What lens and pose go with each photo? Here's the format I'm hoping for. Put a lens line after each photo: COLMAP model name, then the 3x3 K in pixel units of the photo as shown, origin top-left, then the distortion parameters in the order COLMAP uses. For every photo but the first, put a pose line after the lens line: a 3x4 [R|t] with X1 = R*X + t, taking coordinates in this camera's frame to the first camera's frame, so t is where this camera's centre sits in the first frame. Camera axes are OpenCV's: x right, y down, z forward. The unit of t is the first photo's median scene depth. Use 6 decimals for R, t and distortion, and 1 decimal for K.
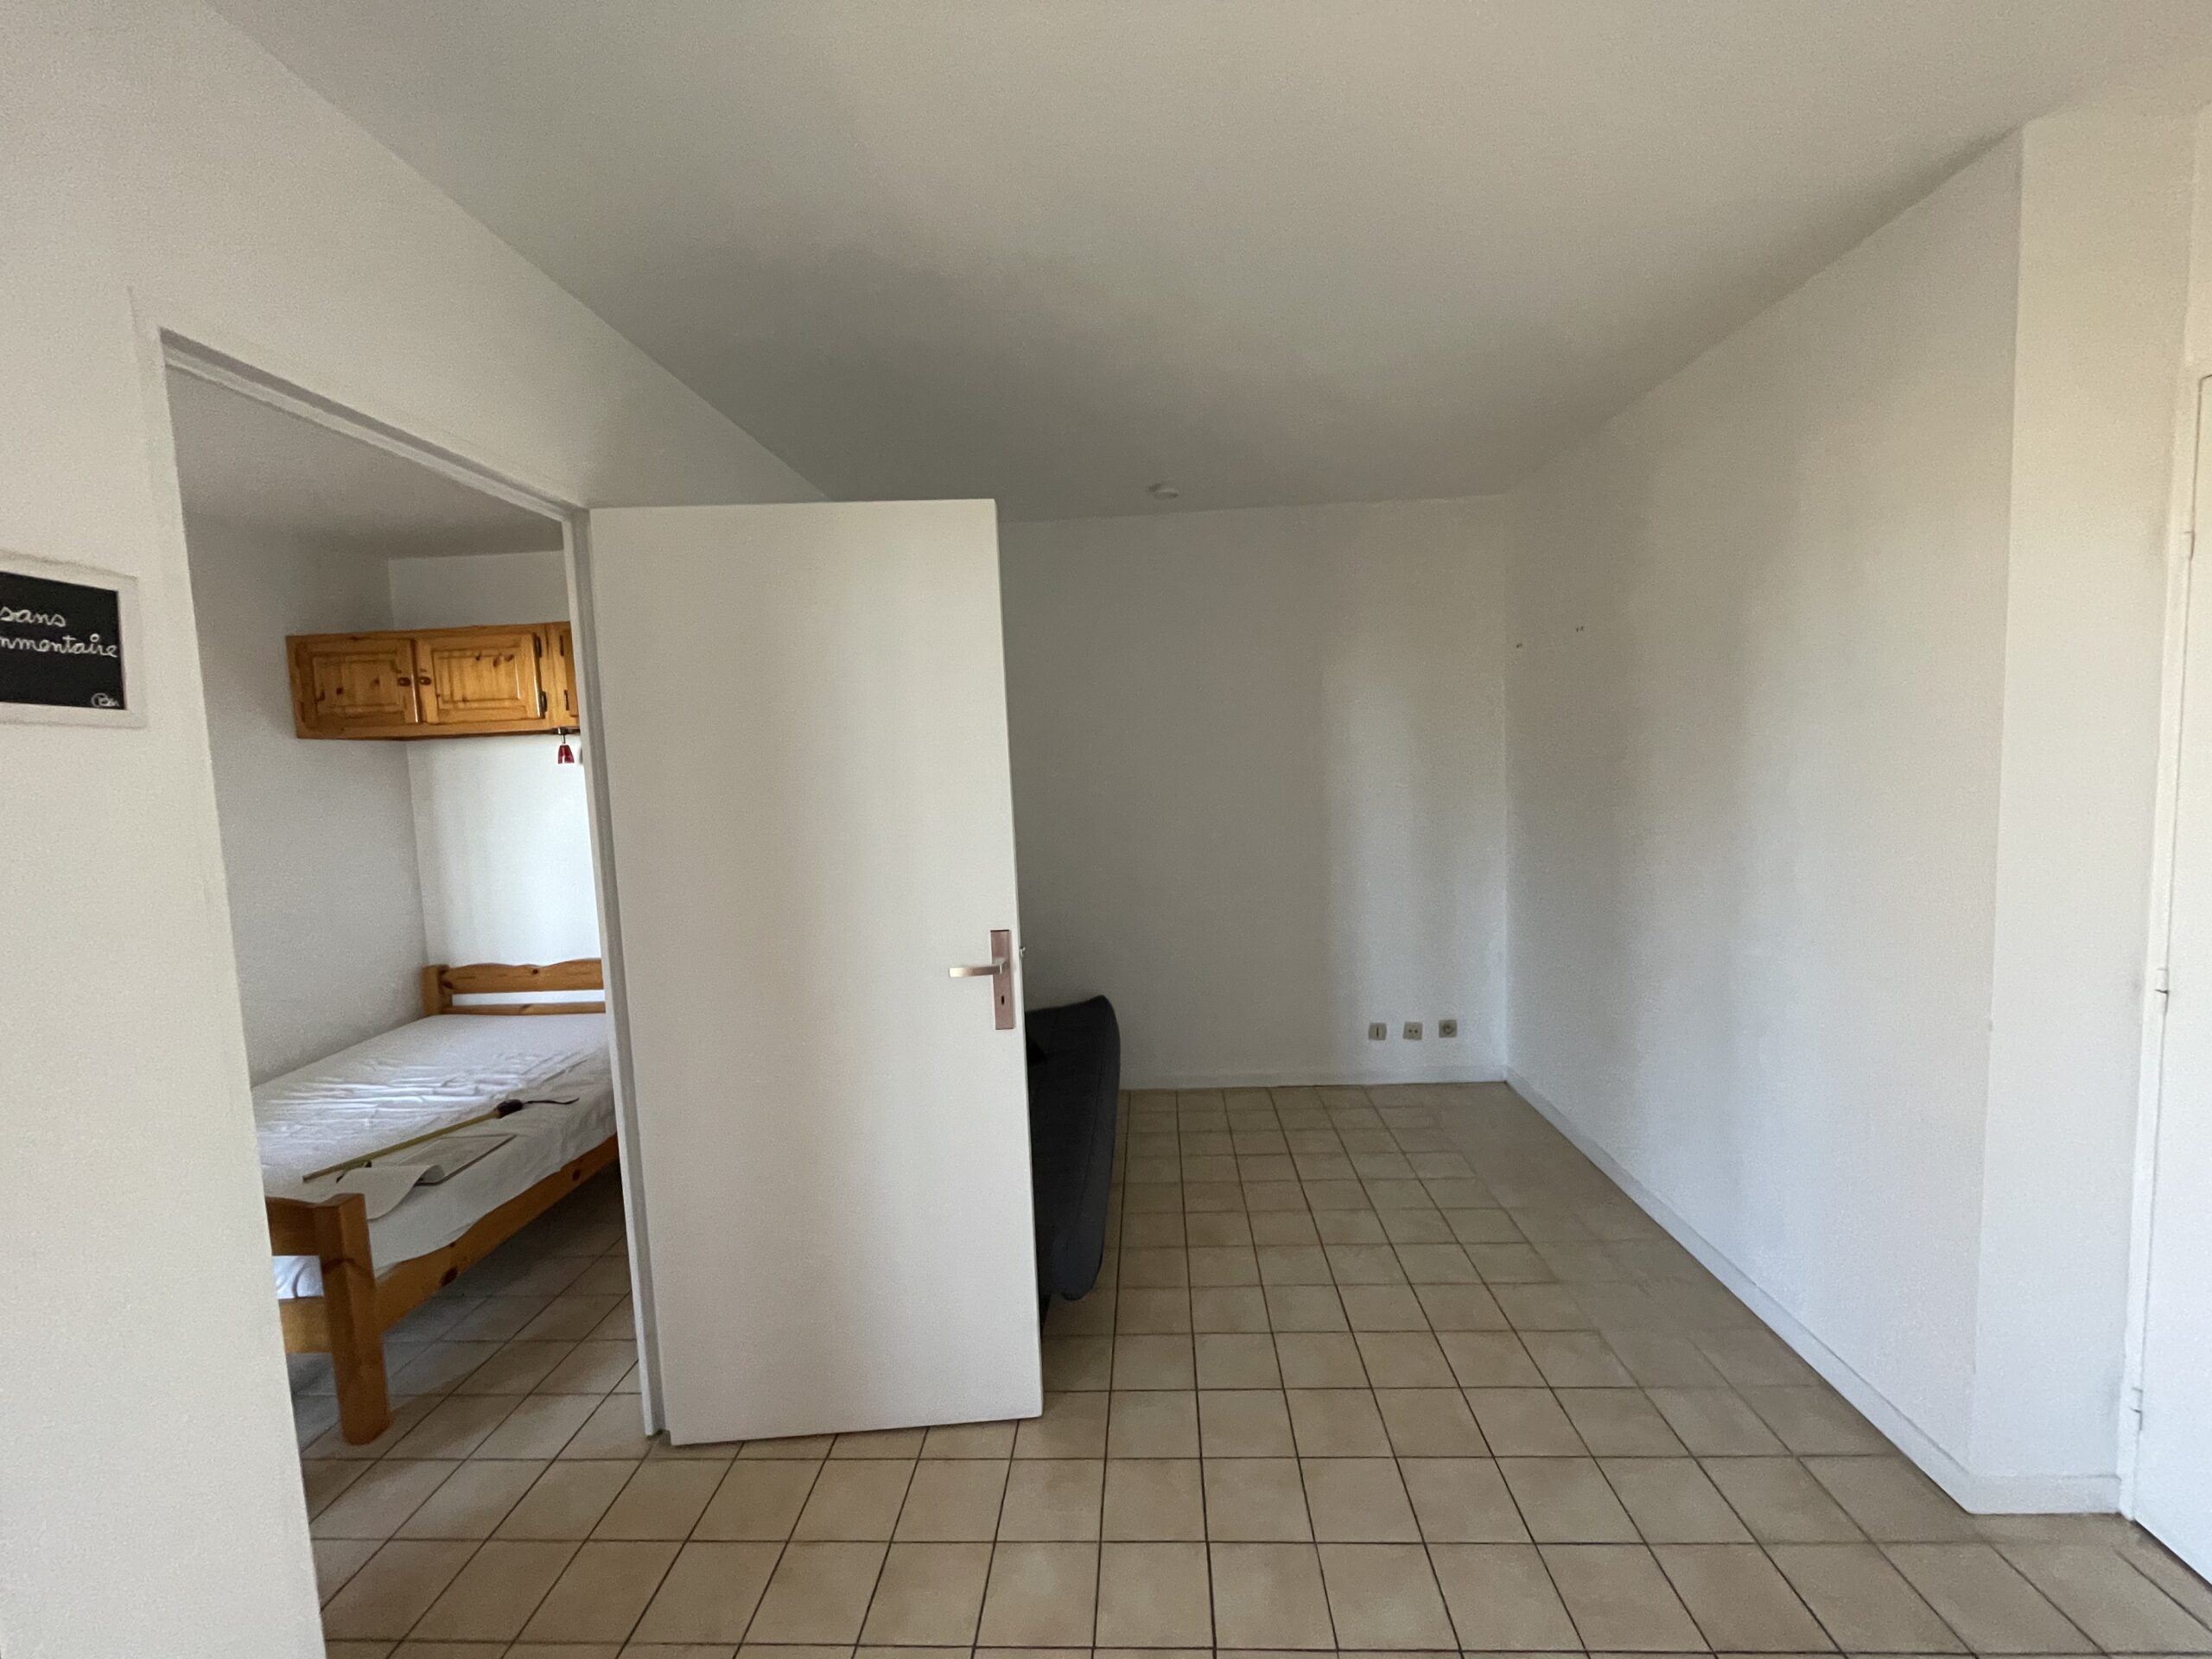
lens RADIAL K [[888.9, 0, 1107.1], [0, 888.9, 826.9], [0, 0, 1]] dist [-0.004704, 0.001284]
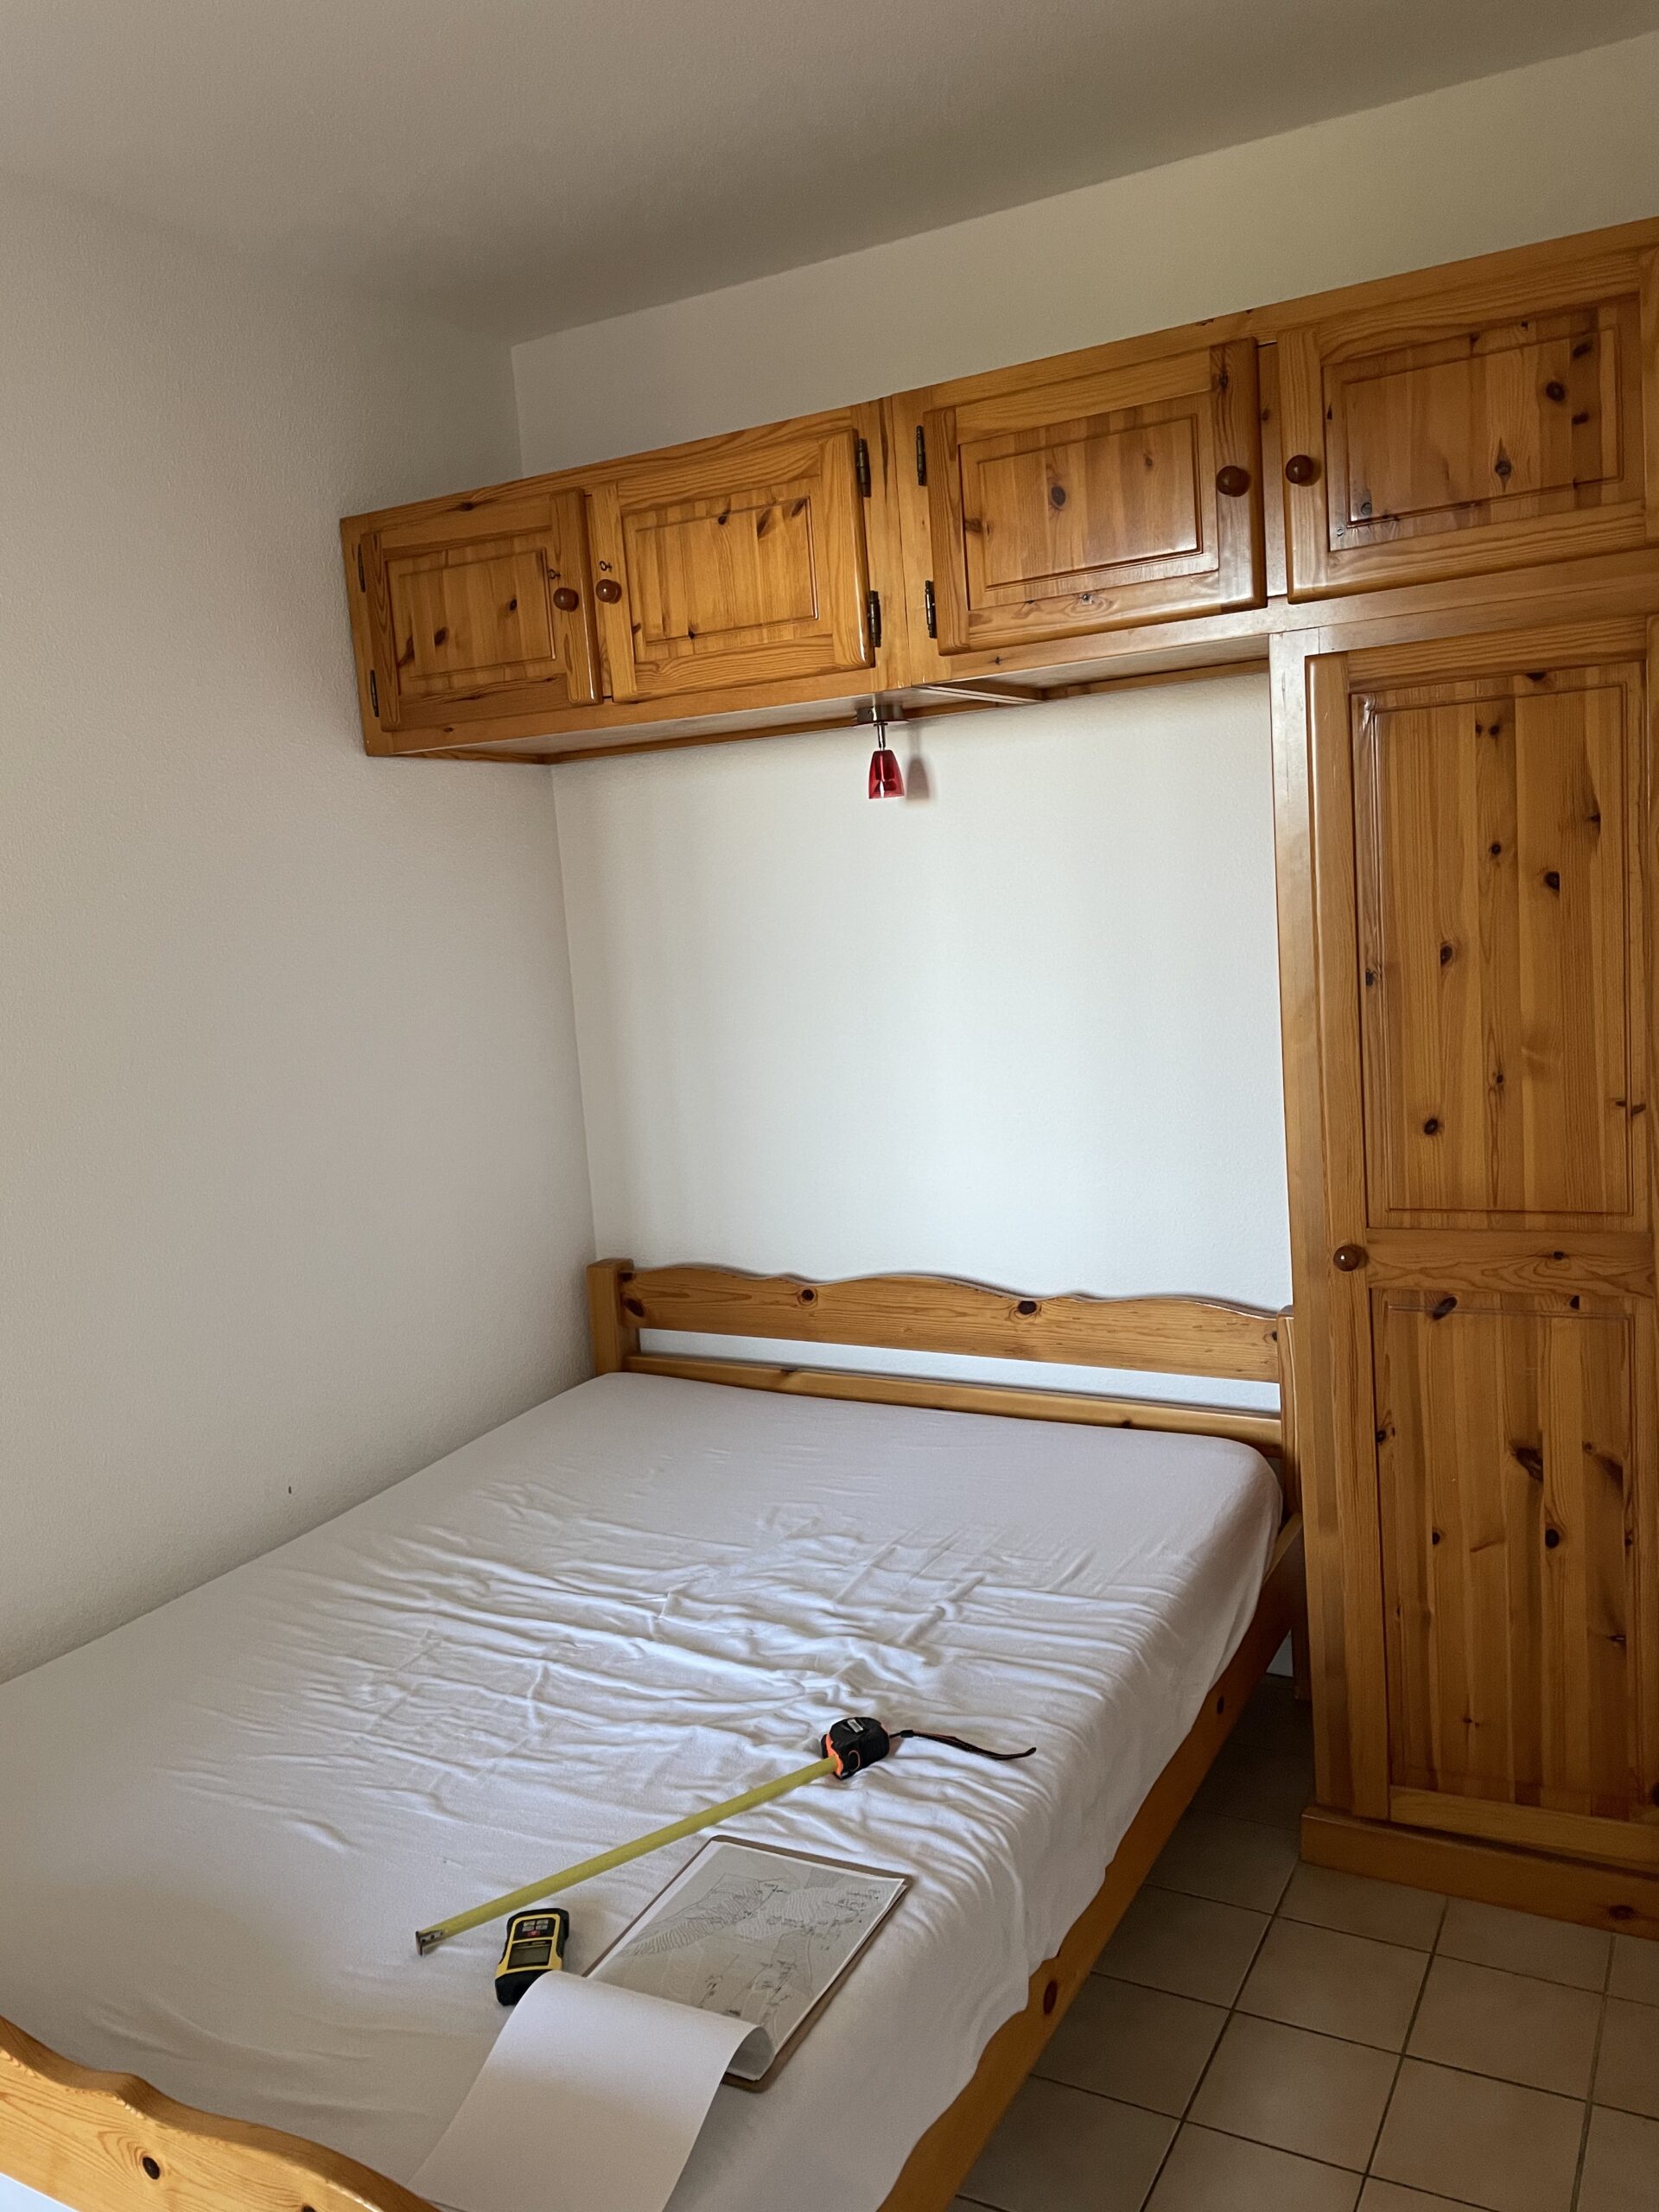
lens RADIAL K [[1670.3, 0, 837.6], [0, 1670.3, 1084.9], [0, 0, 1]] dist [0.059927, -0.041285]
pose [[0.896221, 0.032500, -0.442416, -0.327118], [-0.000044, 0.997319, 0.073176, 0.003592], [0.443608, -0.065562, 0.893820, 0.343903]]
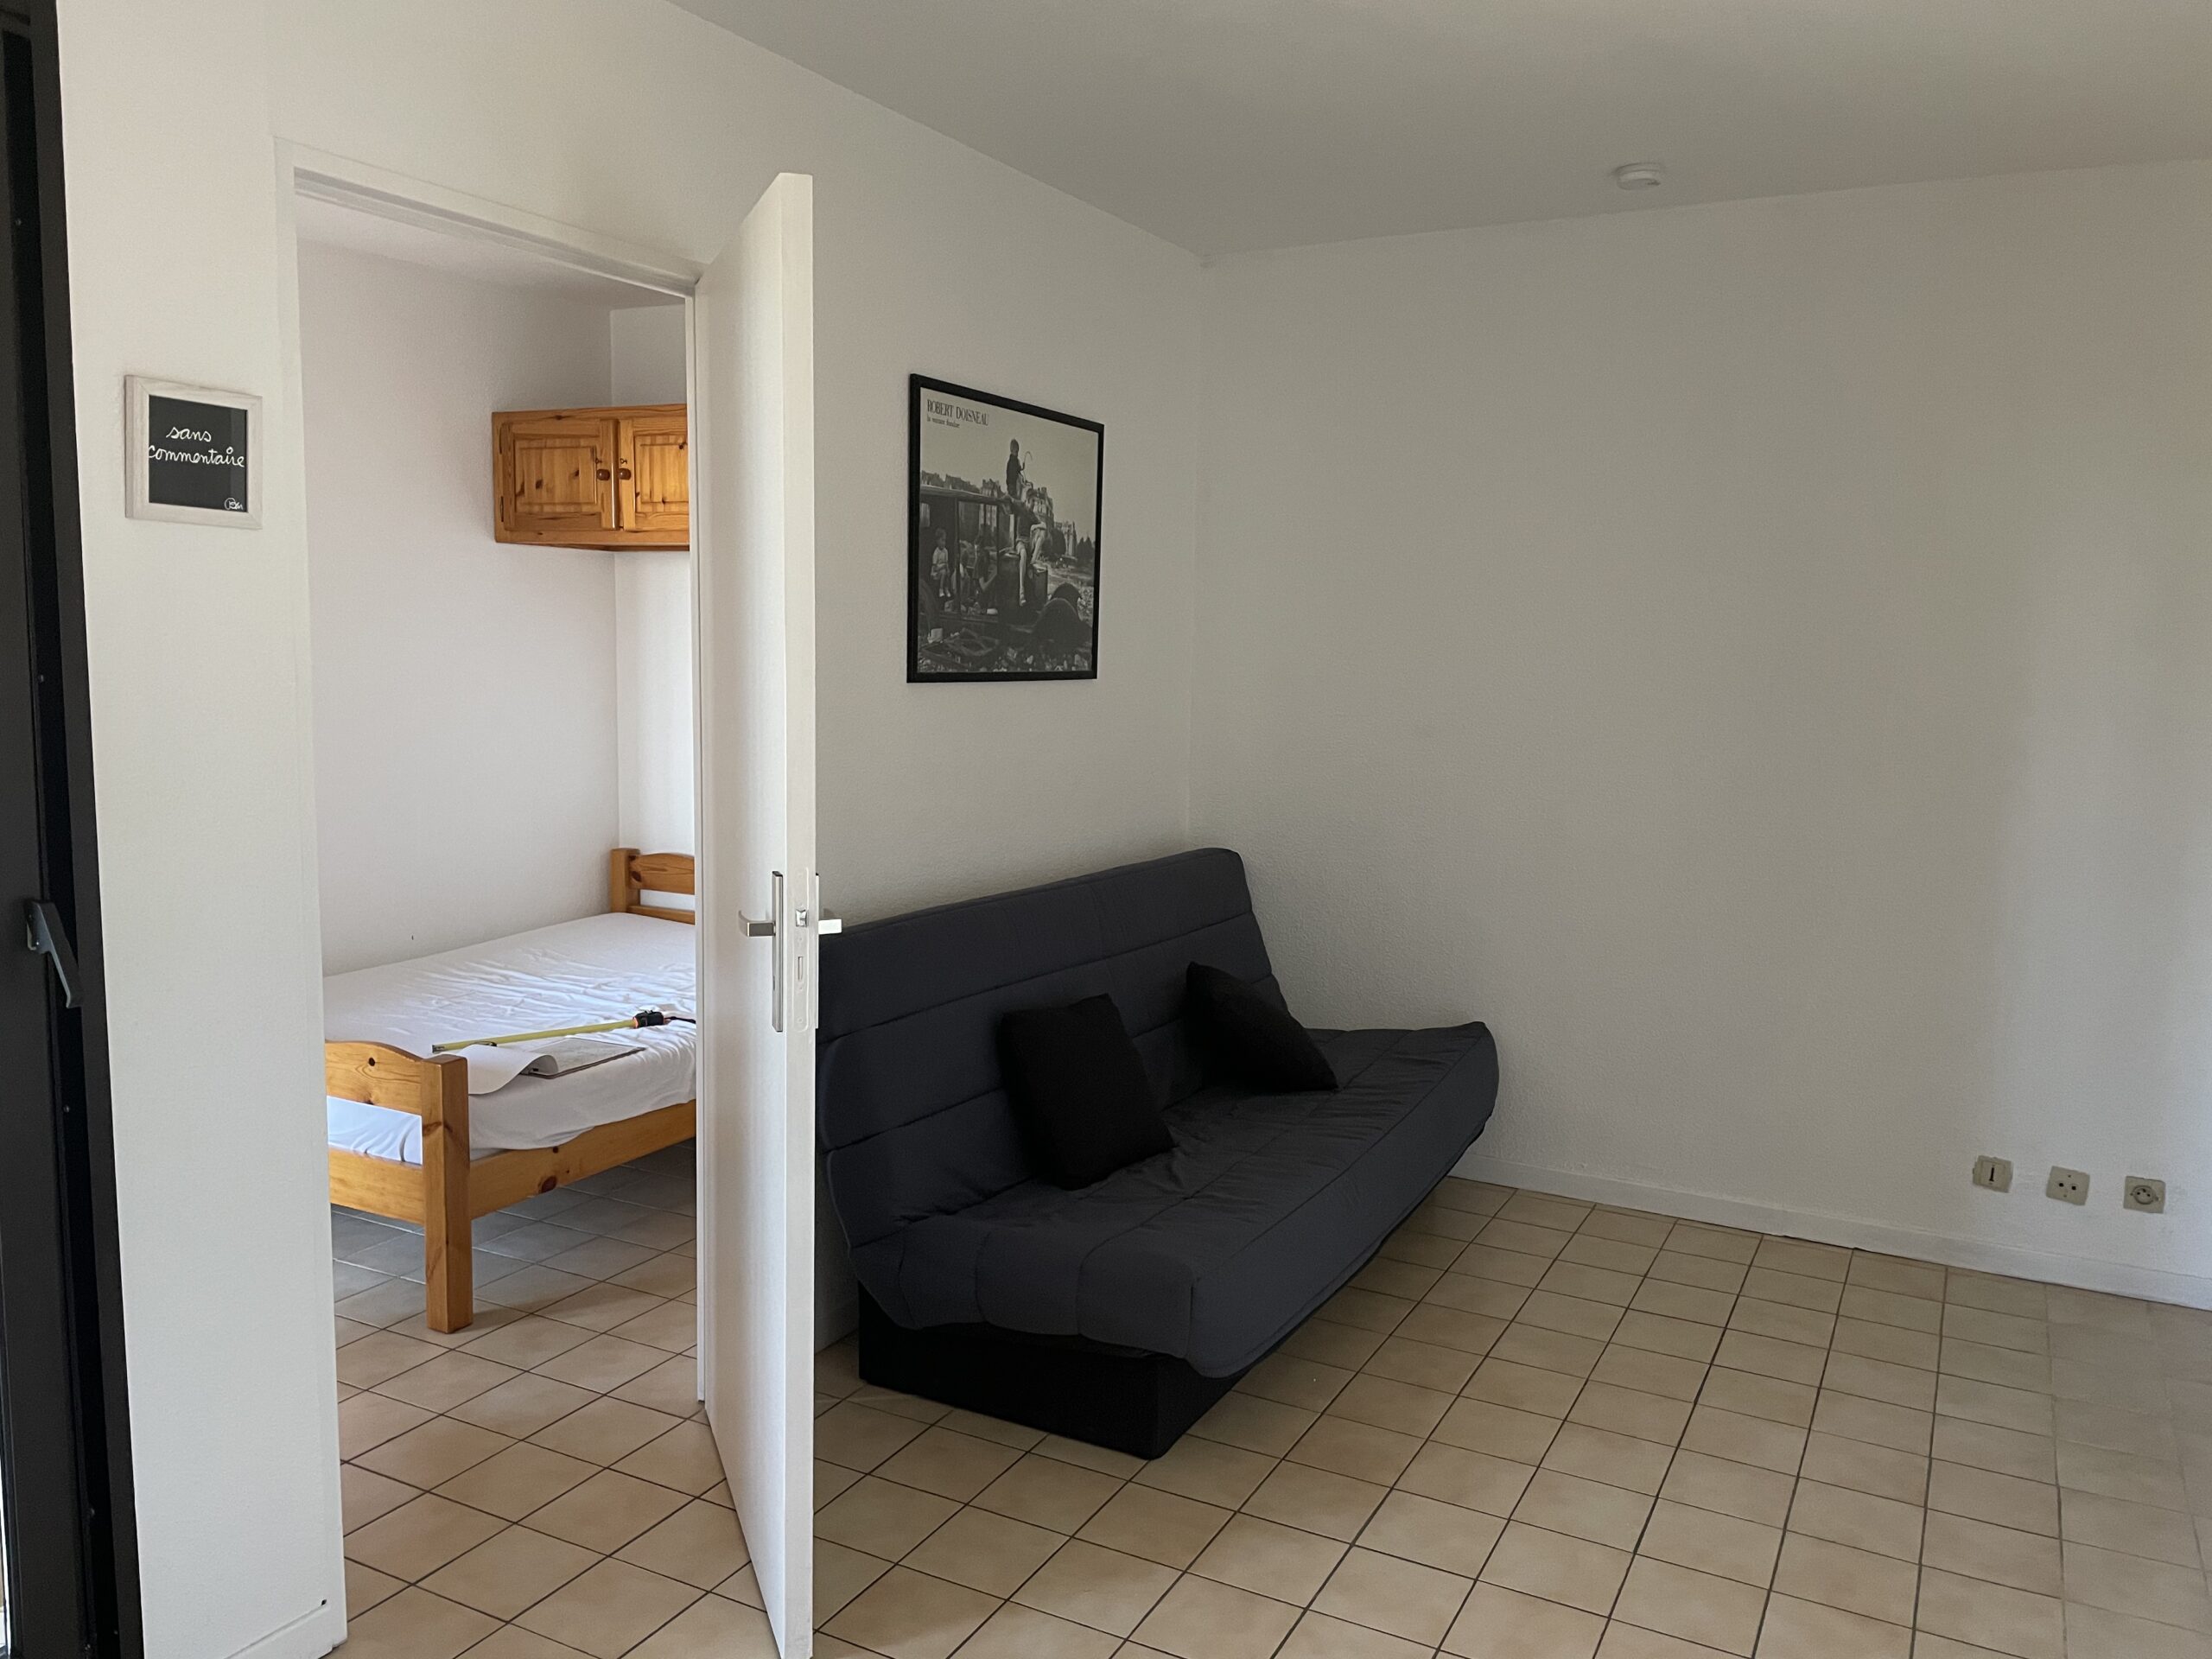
lens RADIAL K [[1670.3, 0, 1107.9], [0, 1670.3, 824.2], [0, 0, 1]] dist [0.059927, -0.041285]
pose [[0.902650, 0.109380, -0.416243, 0.255291], [-0.092114, 0.993853, 0.061408, 0.009784], [0.420401, -0.017088, 0.907177, -0.159232]]
